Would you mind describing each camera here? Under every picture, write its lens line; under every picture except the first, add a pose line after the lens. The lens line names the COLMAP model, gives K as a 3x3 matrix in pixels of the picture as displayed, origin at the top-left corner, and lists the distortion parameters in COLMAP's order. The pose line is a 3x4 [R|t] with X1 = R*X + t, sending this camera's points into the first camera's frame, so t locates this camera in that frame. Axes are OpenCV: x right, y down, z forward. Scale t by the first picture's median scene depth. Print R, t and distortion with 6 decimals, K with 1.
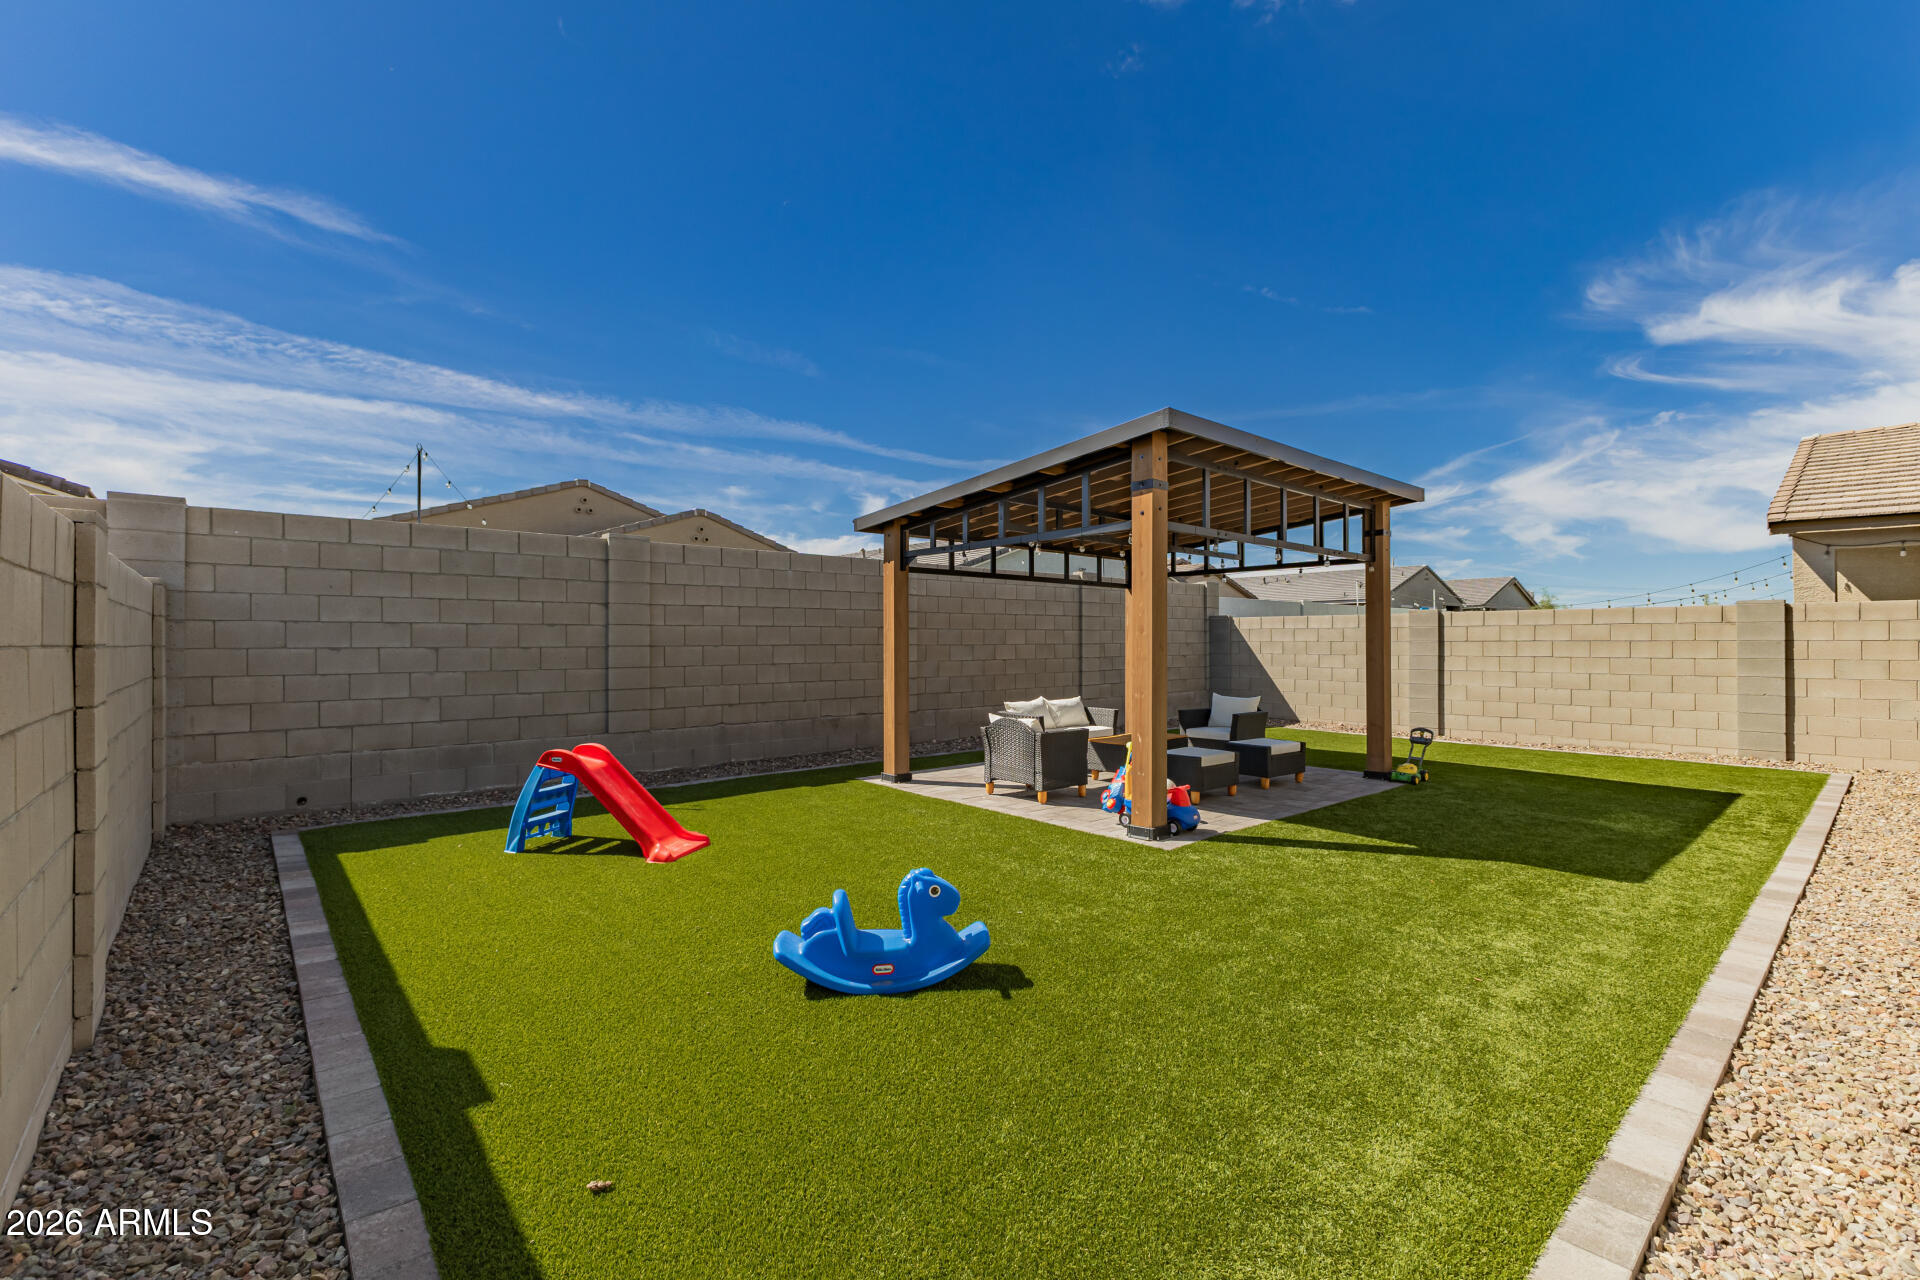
lens RADIAL K [[839.4, 0, 978.3], [0, 839.4, 644.0], [0, 0, 1]] dist [0.017367, -0.000004]
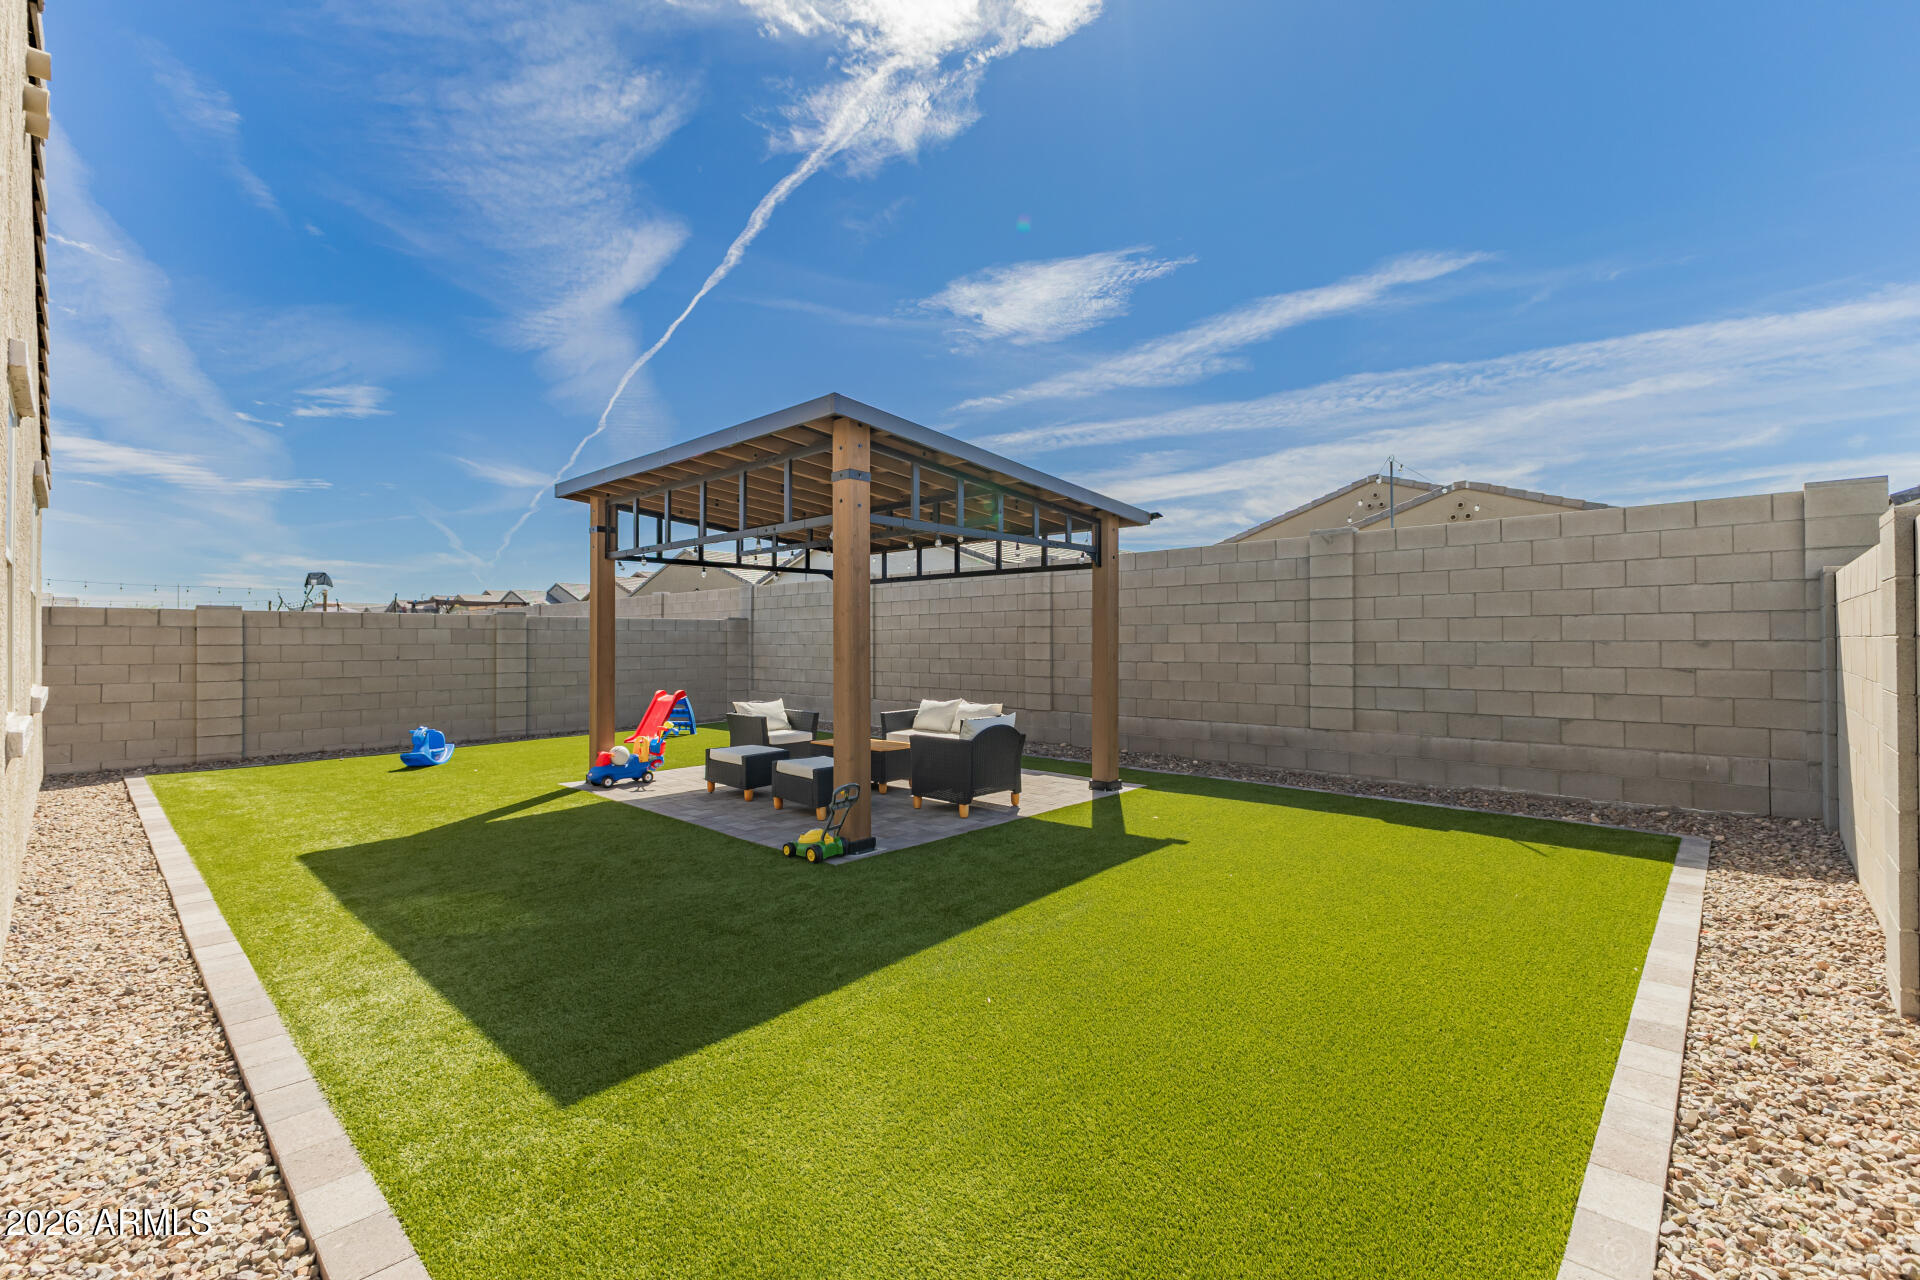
lens RADIAL K [[826.8, 0, 960.0], [0, 826.8, 640.0], [0, 0, 1]] dist [-0.001064, -0.000112]
pose [[0.083776, 0.000502, -0.996484, 0.789094], [0.002389, 0.999997, 0.000705, -0.003518], [0.996482, -0.002439, 0.083774, 0.724860]]
